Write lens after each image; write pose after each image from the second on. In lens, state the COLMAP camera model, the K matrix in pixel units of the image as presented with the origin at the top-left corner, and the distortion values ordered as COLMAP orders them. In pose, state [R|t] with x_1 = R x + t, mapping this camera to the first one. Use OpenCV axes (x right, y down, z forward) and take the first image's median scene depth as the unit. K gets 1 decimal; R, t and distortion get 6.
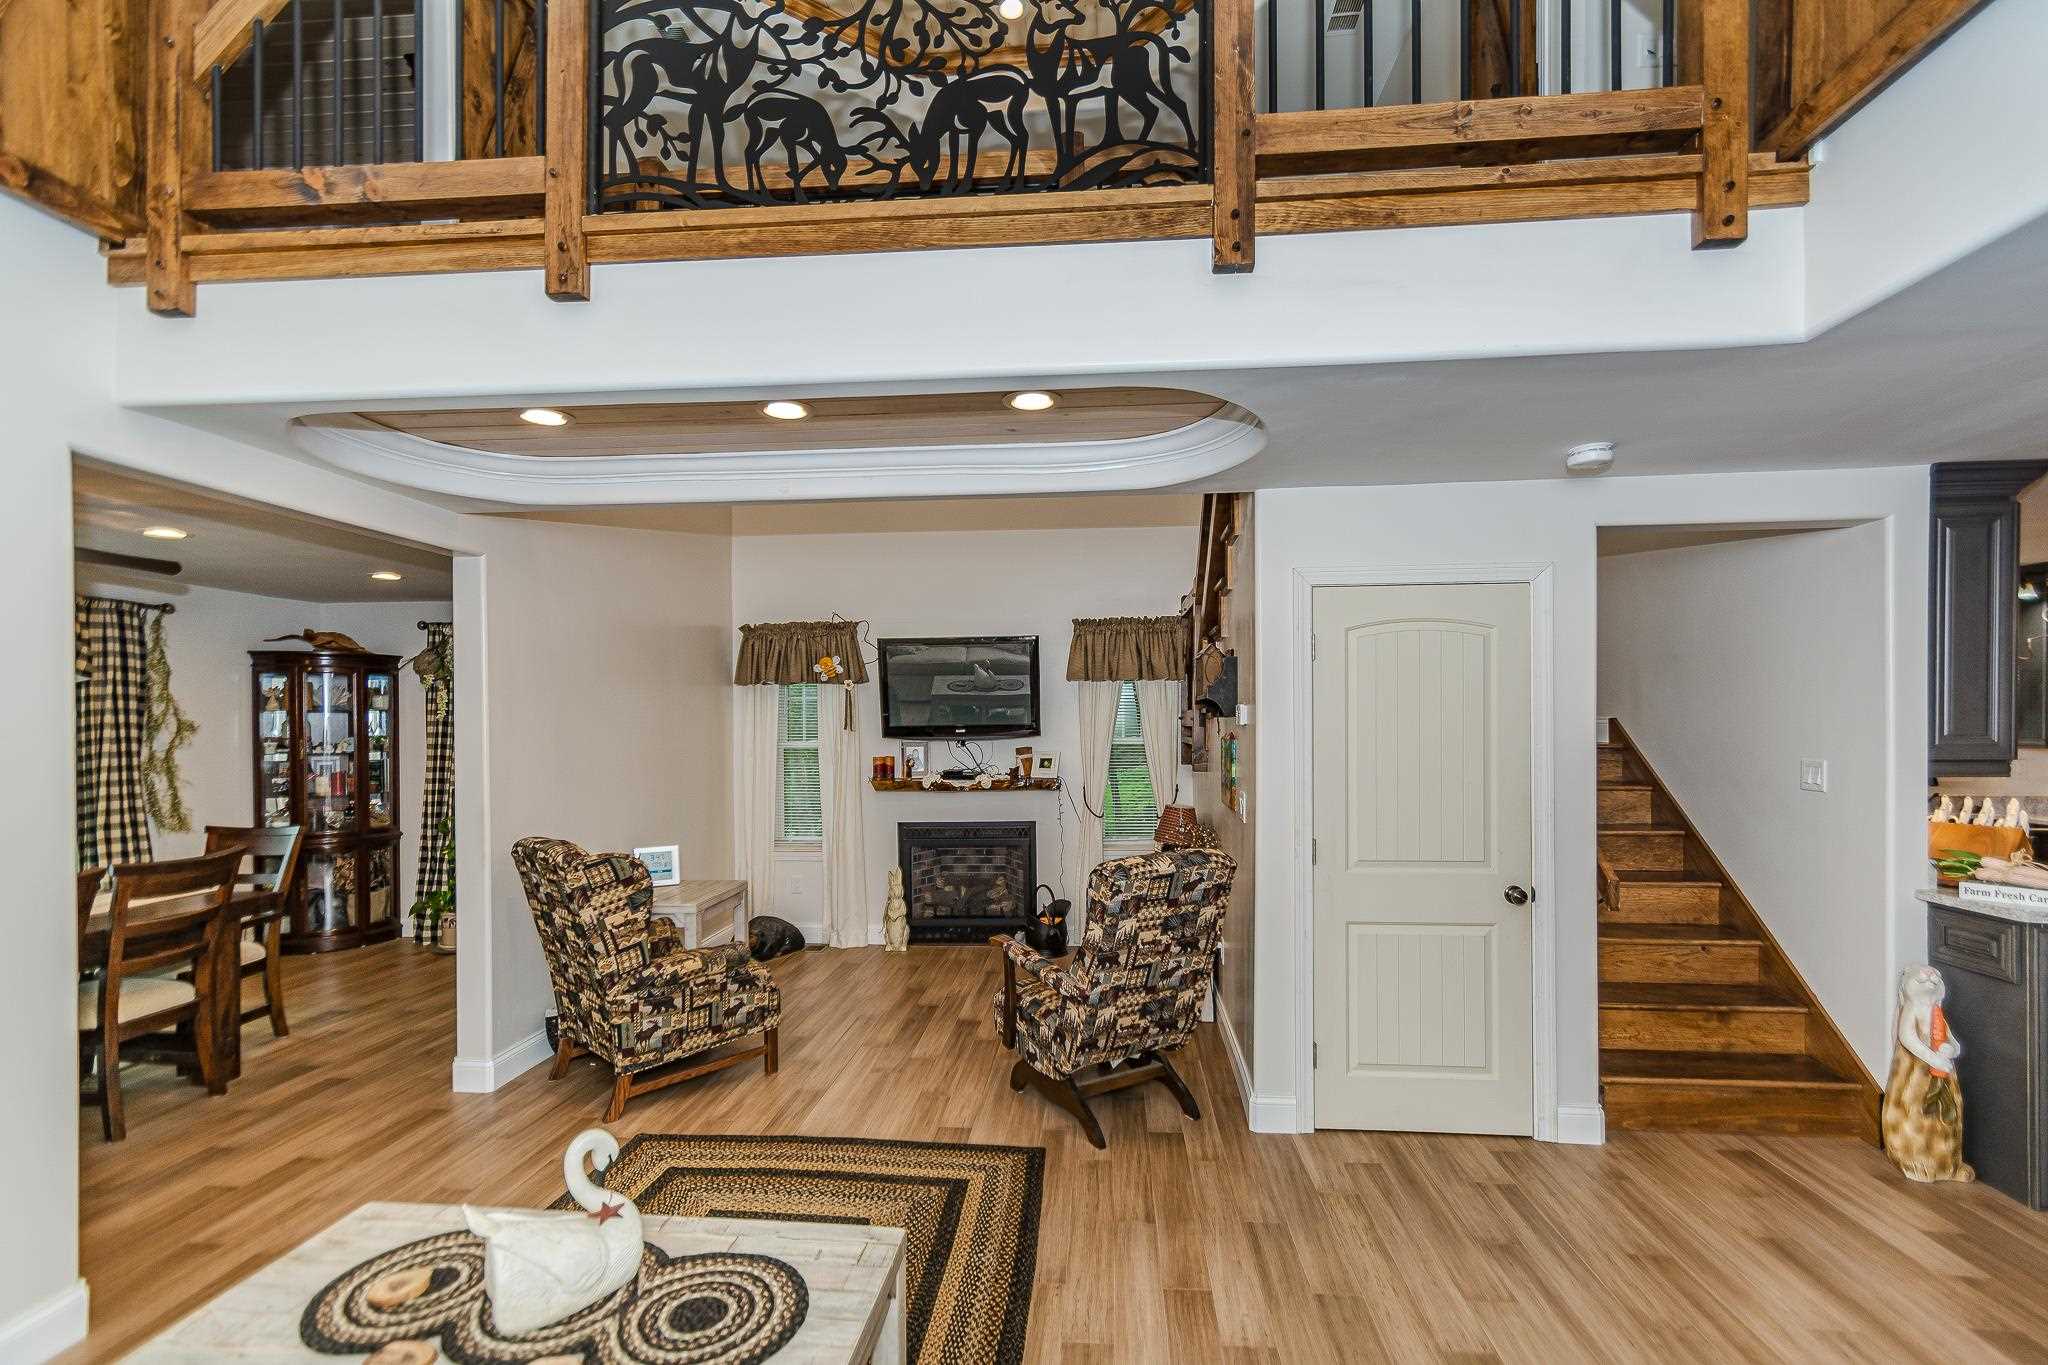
lens RADIAL K [[912.4, 0, 1032.3], [0, 912.4, 726.4], [0, 0, 1]] dist [0.004938, 0.001156]
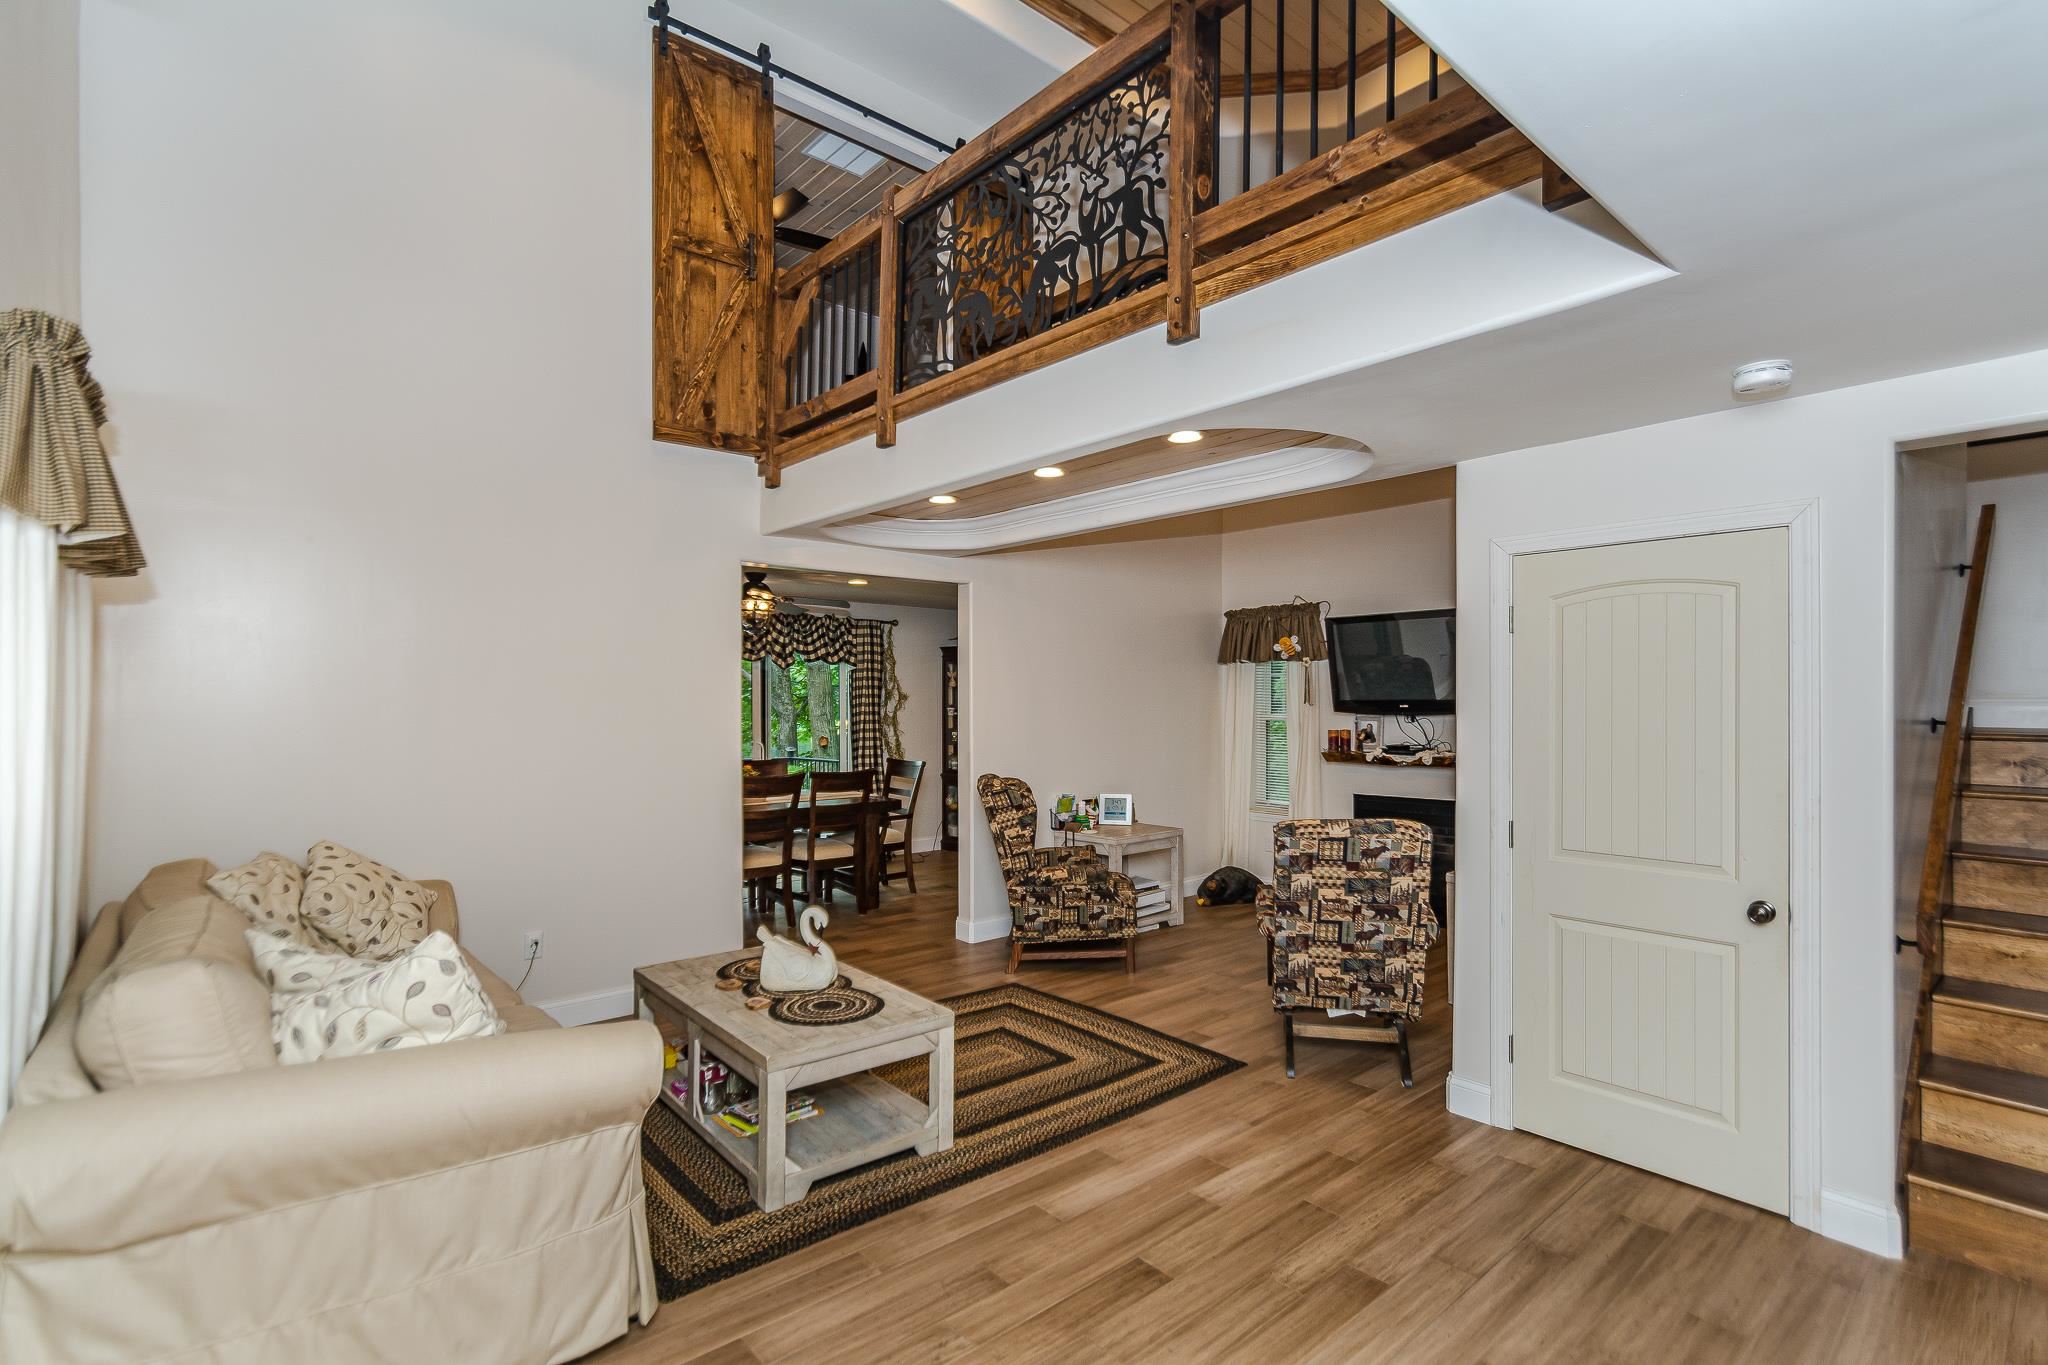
lens RADIAL K [[966.4, 0, 1028.8], [0, 966.4, 692.3], [0, 0, 1]] dist [-0.011202, 0.001790]
pose [[0.715172, 0.002717, -0.698943, 0.578680], [-0.010097, 0.999928, -0.006444, 0.001296], [0.698875, 0.011665, 0.715148, -0.061926]]
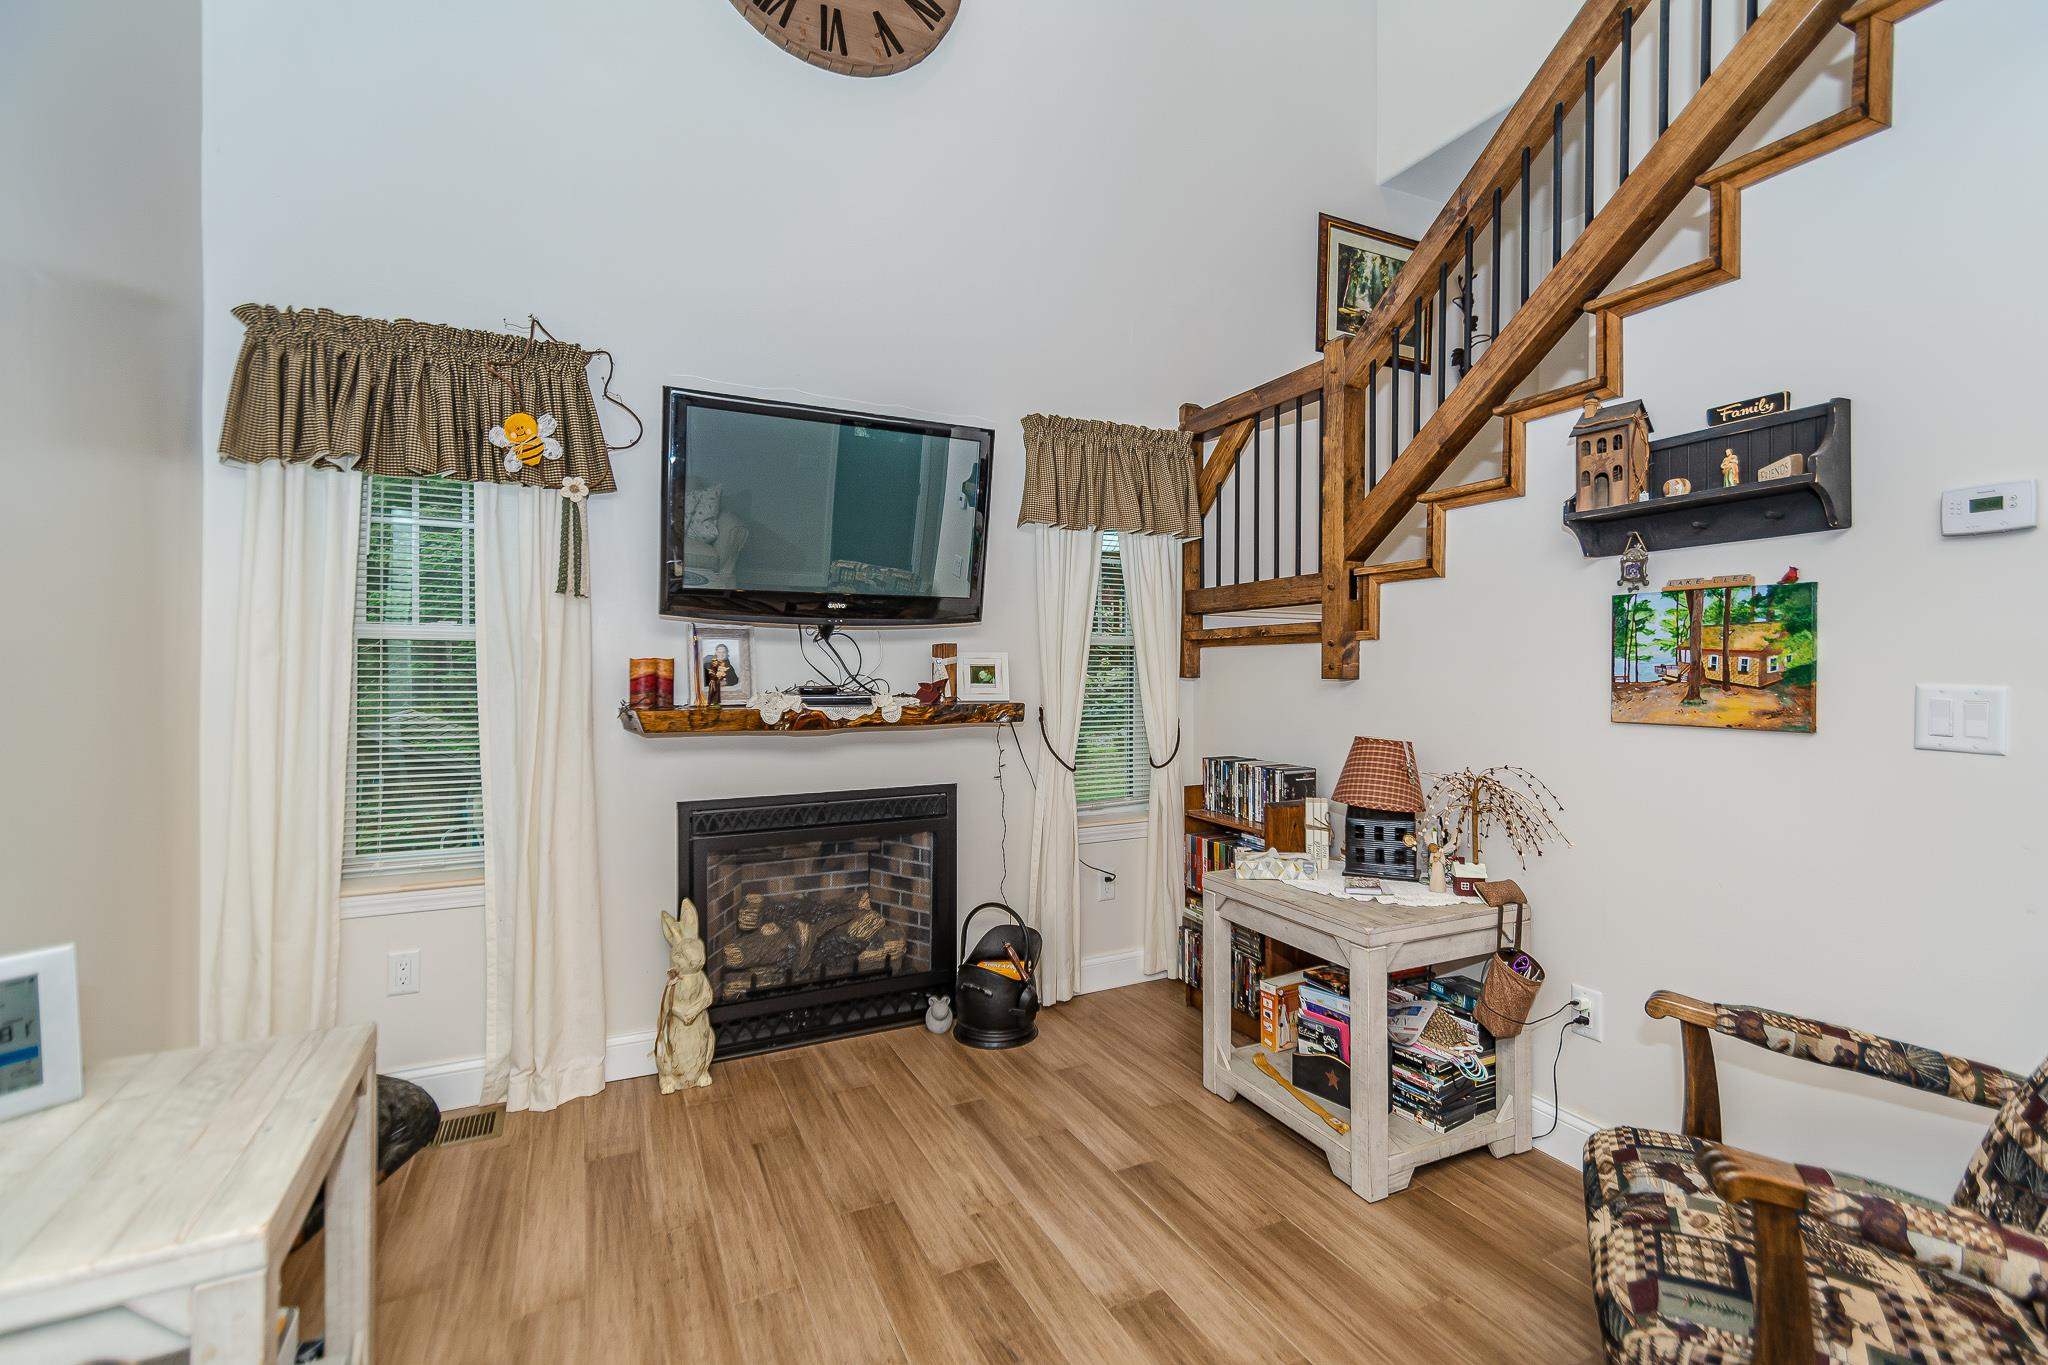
lens RADIAL K [[912.4, 0, 1022.8], [0, 912.4, 669.3], [0, 0, 1]] dist [0.004938, 0.001156]
pose [[0.861904, 0.010922, 0.506955, -0.381784], [-0.006358, 0.999922, -0.010732, 0.068643], [-0.507032, 0.006027, 0.861906, 0.845397]]
